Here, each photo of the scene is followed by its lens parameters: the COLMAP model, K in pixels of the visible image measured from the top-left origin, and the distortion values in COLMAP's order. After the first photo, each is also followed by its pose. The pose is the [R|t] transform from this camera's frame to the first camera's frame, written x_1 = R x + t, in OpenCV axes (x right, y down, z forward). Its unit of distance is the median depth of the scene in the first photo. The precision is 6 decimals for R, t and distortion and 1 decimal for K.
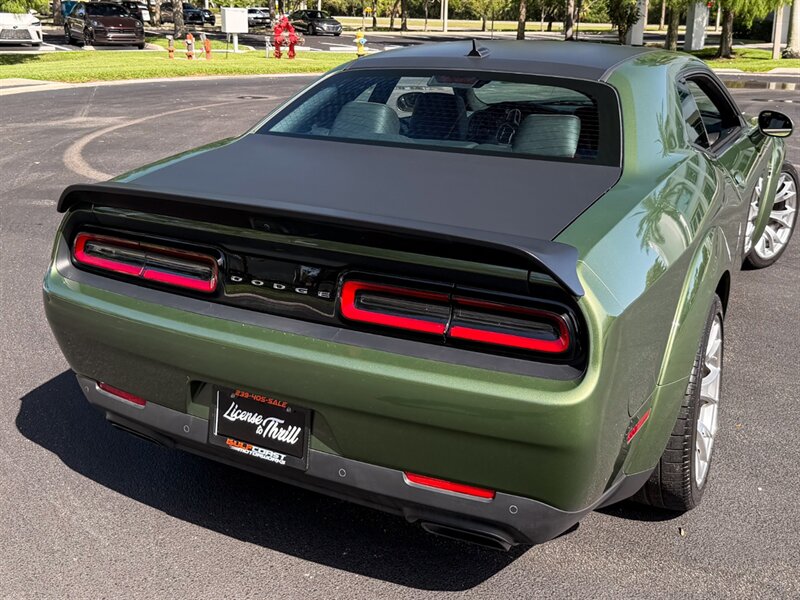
lens RADIAL K [[786.2, 0, 423.8], [0, 786.2, 233.5], [0, 0, 1]] dist [0.175136, -0.370492]
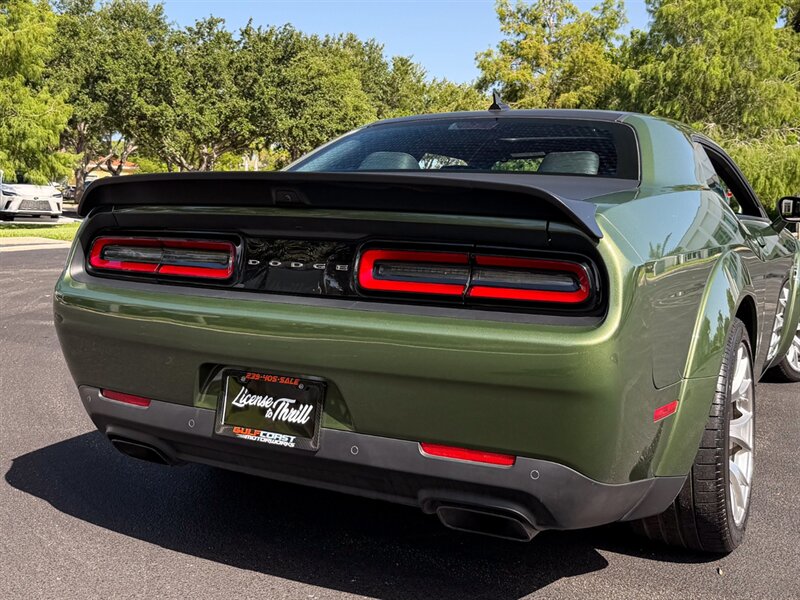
lens RADIAL K [[812.0, 0, 448.2], [0, 812.0, 243.5], [0, 0, 1]] dist [0.164959, -0.318031]
pose [[0.999927, 0.011750, 0.002804, 0.003328], [-0.010940, 0.979263, -0.202300, 0.243517], [-0.005123, 0.202254, 0.979320, -0.006811]]
